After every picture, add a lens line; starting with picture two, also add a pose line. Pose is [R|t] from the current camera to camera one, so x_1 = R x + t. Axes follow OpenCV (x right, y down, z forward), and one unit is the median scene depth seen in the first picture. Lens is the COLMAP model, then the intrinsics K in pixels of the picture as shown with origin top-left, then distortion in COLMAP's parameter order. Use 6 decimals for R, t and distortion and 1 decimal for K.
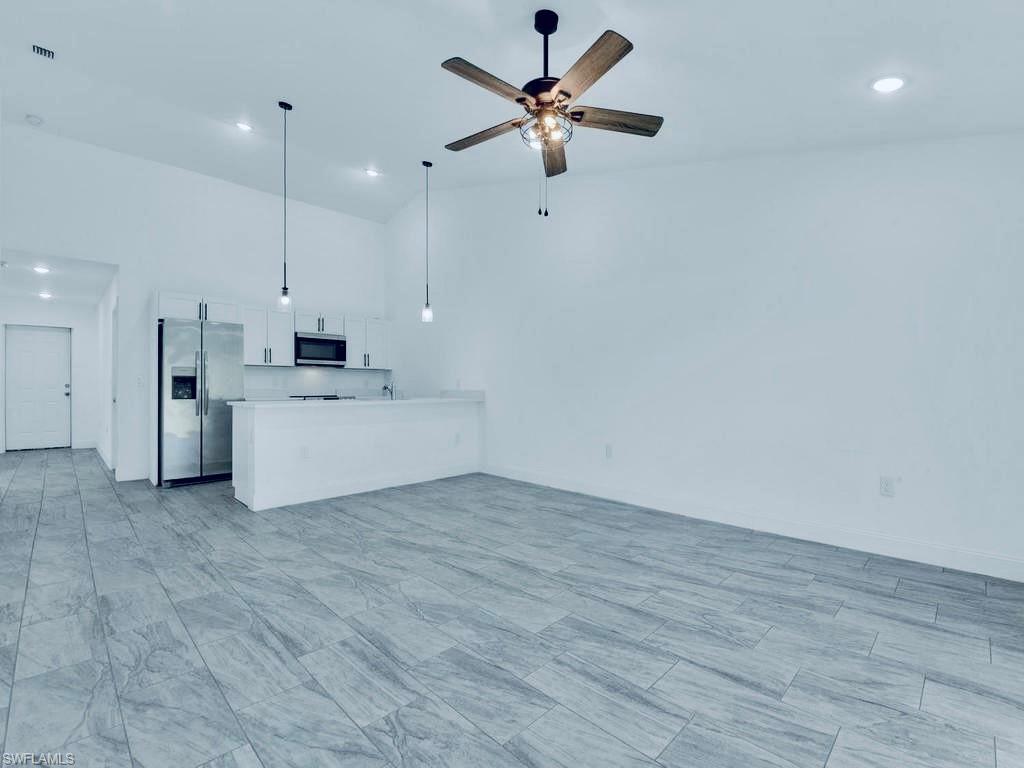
lens RADIAL K [[469.2, 0, 514.4], [0, 469.2, 385.9], [0, 0, 1]] dist [-0.002505, -0.007786]
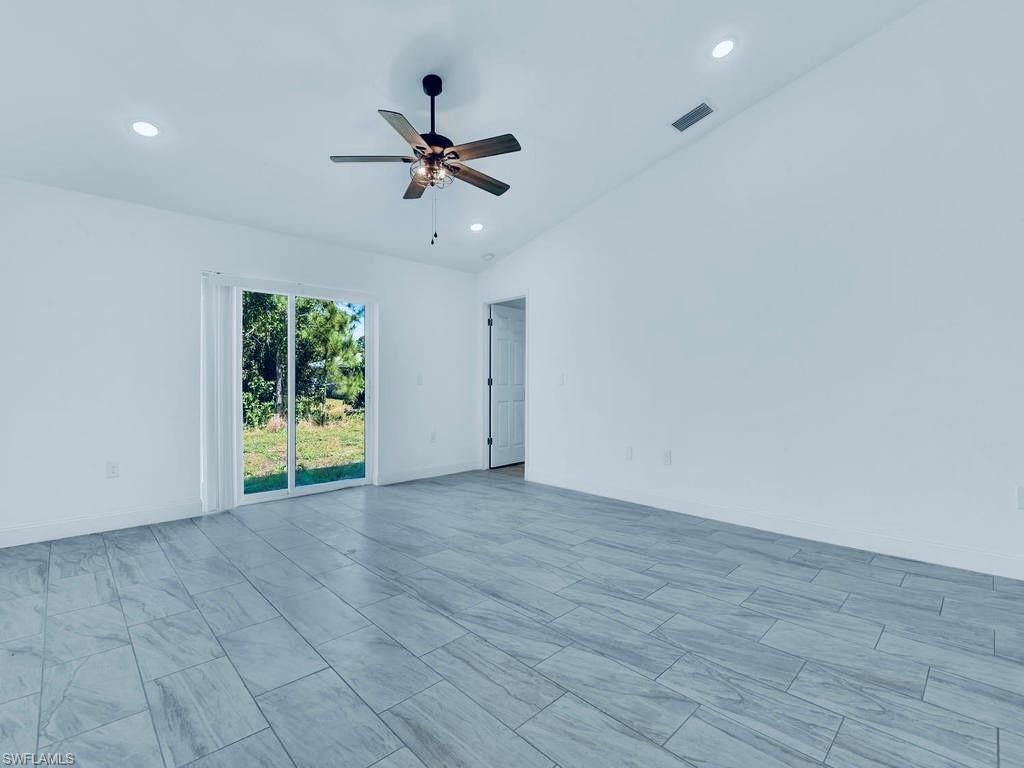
lens RADIAL K [[469.2, 0, 505.4], [0, 469.2, 382.2], [0, 0, 1]] dist [-0.002505, -0.007786]
pose [[-0.999524, -0.002276, 0.030755, -0.119147], [-0.002342, 0.999995, -0.002109, 0.001482], [-0.030750, -0.002180, -0.999525, 1.637150]]
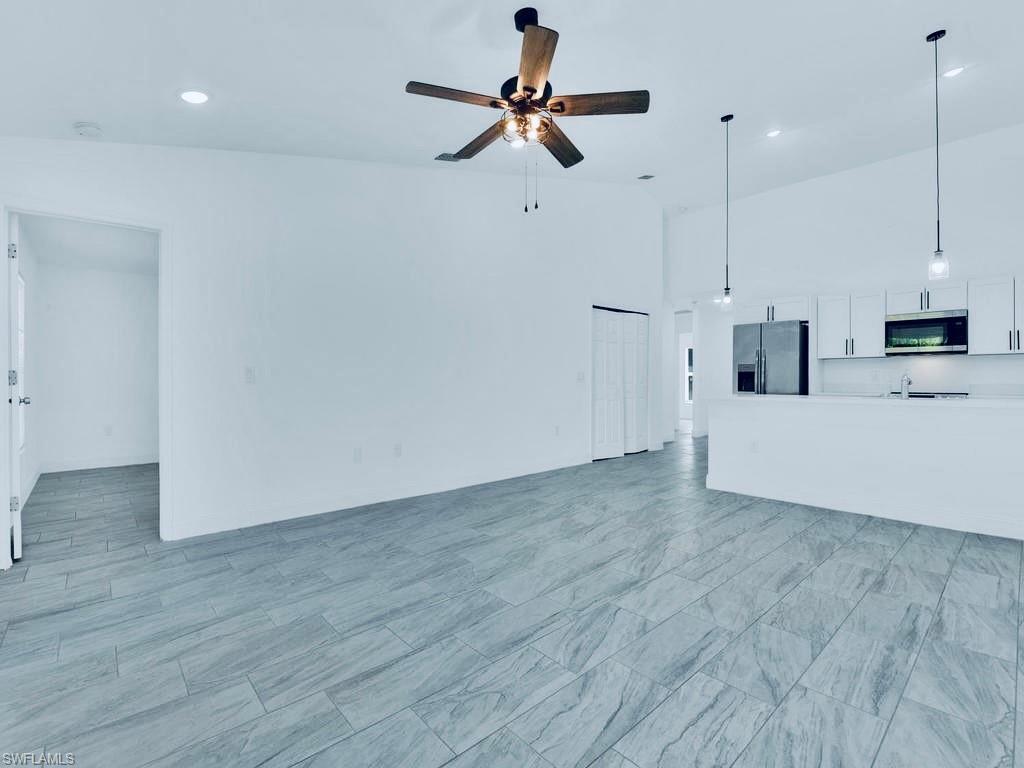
lens RADIAL K [[469.2, 0, 515.1], [0, 469.2, 382.2], [0, 0, 1]] dist [-0.002505, -0.007786]
pose [[-0.056156, 0.003025, -0.998417, 0.803060], [-0.000864, 0.999995, 0.003078, 0.004123], [0.998422, 0.001035, -0.056153, 0.760346]]
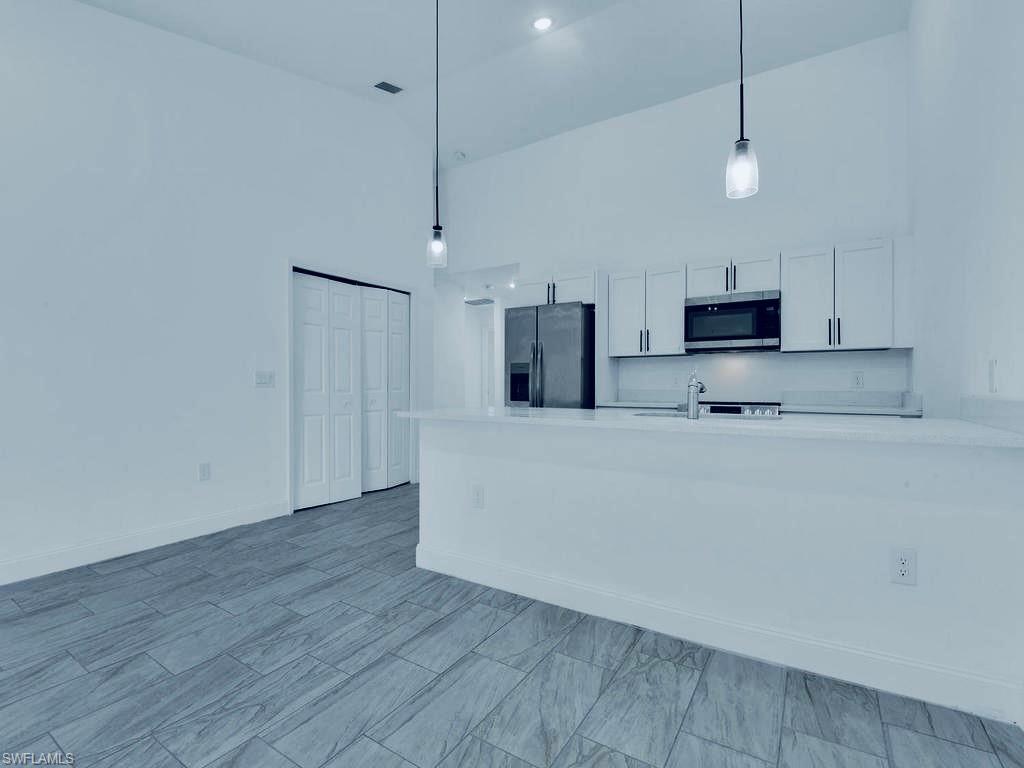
lens RADIAL K [[469.2, 0, 513.1], [0, 469.2, 389.4], [0, 0, 1]] dist [-0.002505, -0.007786]
pose [[0.209183, 0.006394, -0.977856, 0.183124], [-0.001970, 0.999979, 0.006117, 0.003338], [0.977875, 0.000647, 0.209191, 1.277796]]
